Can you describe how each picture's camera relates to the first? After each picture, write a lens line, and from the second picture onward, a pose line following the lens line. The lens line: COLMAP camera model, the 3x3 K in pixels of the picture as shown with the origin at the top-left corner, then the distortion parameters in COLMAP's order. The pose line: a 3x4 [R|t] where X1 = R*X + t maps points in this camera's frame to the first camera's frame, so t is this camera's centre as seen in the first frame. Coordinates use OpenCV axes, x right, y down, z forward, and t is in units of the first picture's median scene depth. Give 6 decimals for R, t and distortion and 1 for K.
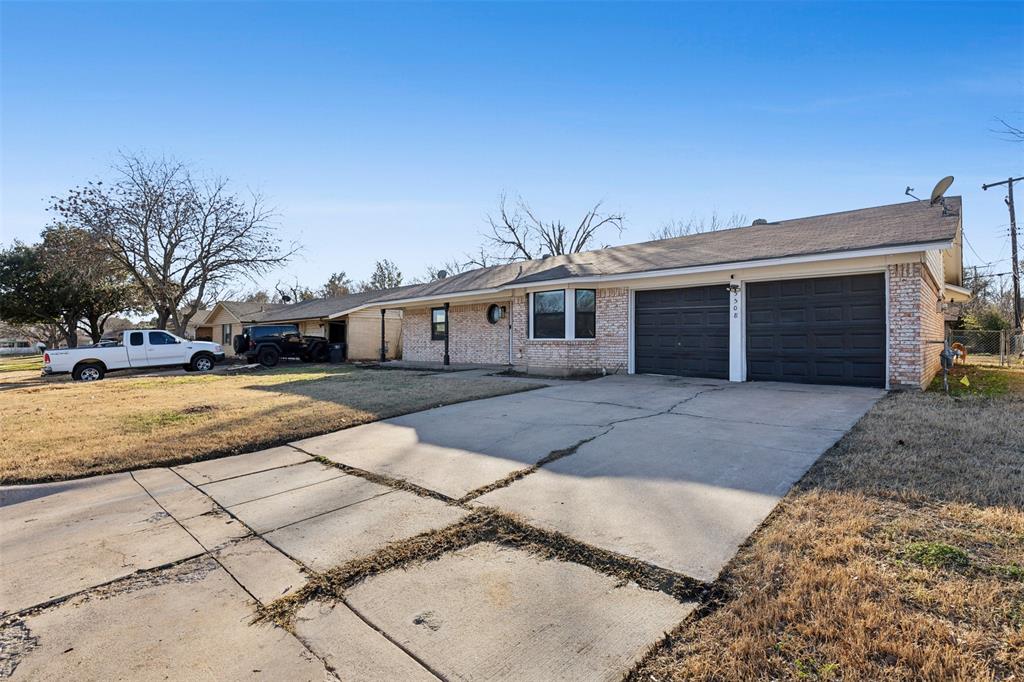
lens RADIAL K [[475.3, 0, 505.1], [0, 475.3, 340.4], [0, 0, 1]] dist [0.011688, -0.003069]
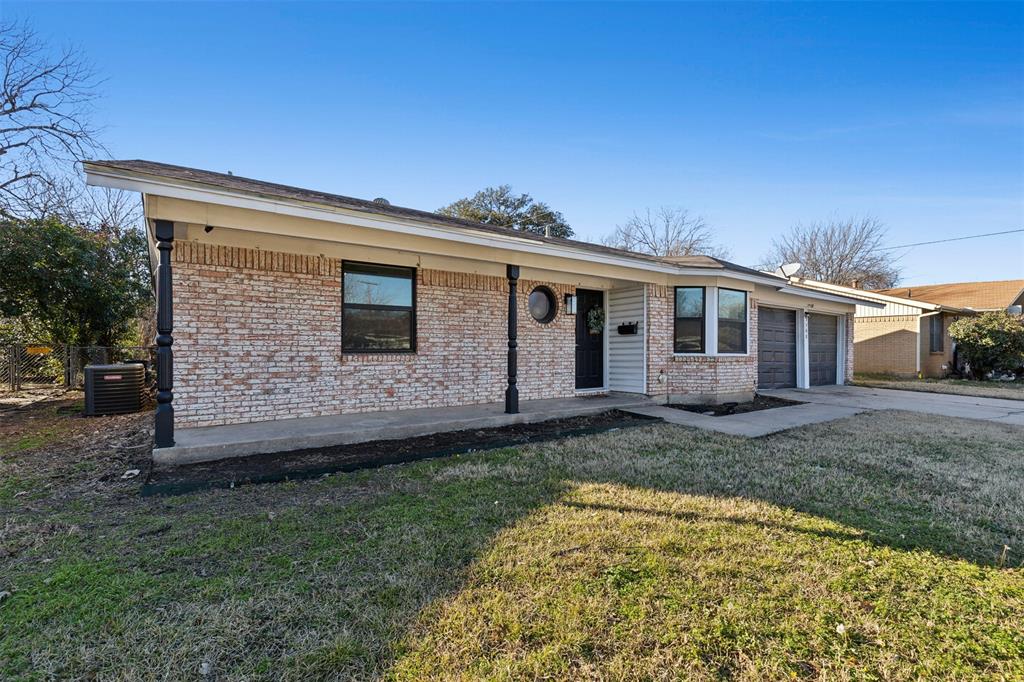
lens RADIAL K [[475.3, 0, 517.3], [0, 475.3, 348.2], [0, 0, 1]] dist [0.011688, -0.003069]
pose [[0.173041, 0.012114, 0.984840, -0.729386], [-0.005880, 0.999919, -0.011266, -0.001735], [-0.984897, -0.003841, 0.173099, 1.252695]]
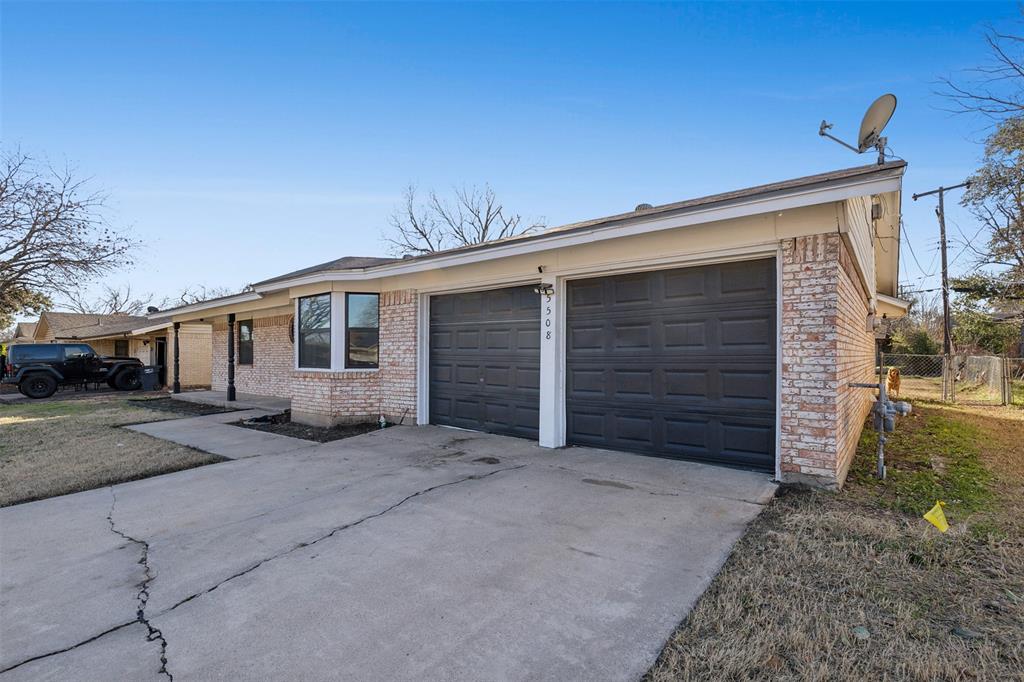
lens RADIAL K [[475.3, 0, 498.2], [0, 475.3, 360.6], [0, 0, 1]] dist [0.011688, -0.003069]
pose [[0.996935, -0.000066, 0.078235, 0.305601], [-0.000680, 0.999955, 0.009506, -0.021639], [-0.078232, -0.009530, 0.996890, 0.340184]]
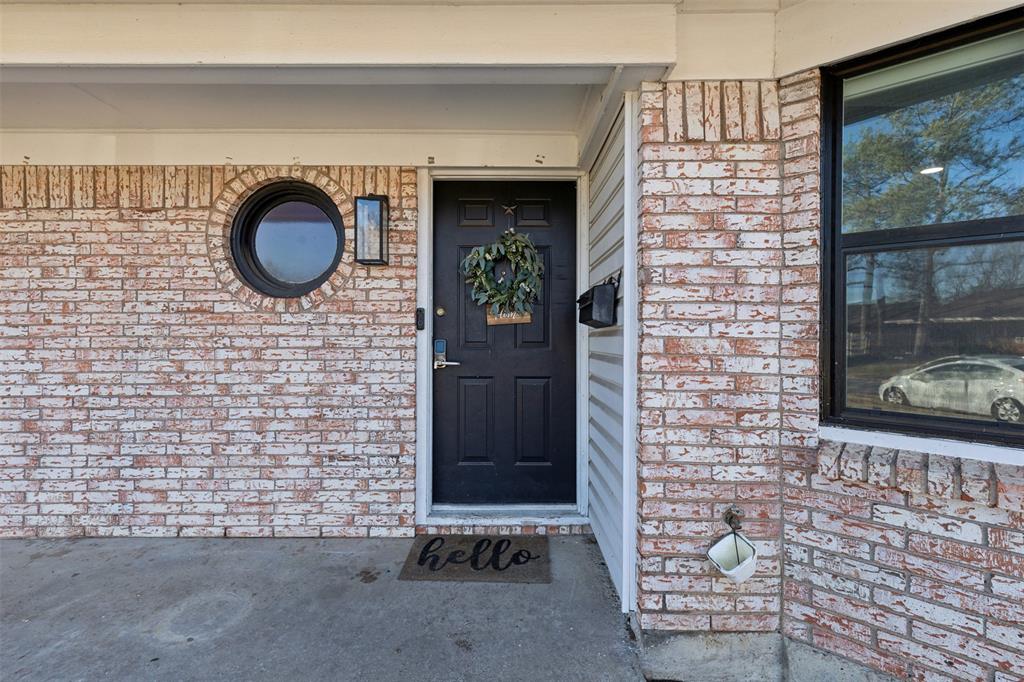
lens RADIAL K [[475.3, 0, 509.1], [0, 475.3, 324.9], [0, 0, 1]] dist [0.011688, -0.003069]
pose [[0.719675, 0.013384, 0.694182, -0.112259], [-0.006528, 0.999900, -0.012511, -0.031522], [-0.694281, 0.004472, 0.719690, 1.101776]]
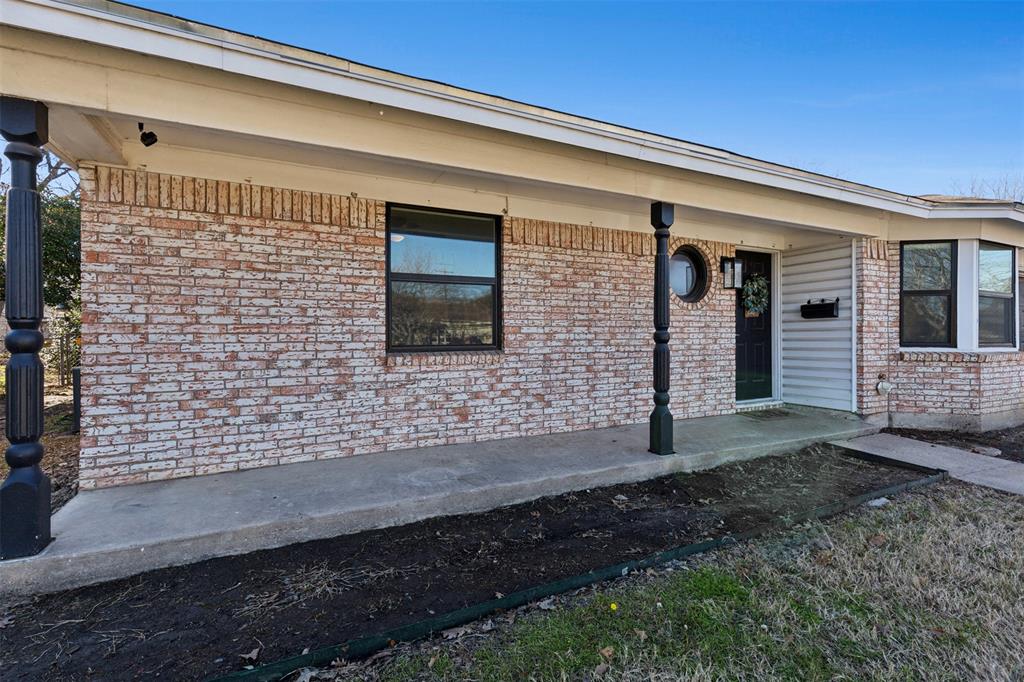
lens RADIAL K [[475.3, 0, 514.0], [0, 475.3, 332.9], [0, 0, 1]] dist [0.011688, -0.003069]
pose [[0.327416, 0.008909, 0.944838, -0.522944], [-0.004191, 0.999959, -0.007977, -0.012768], [-0.944871, -0.001348, 0.327440, 1.346036]]
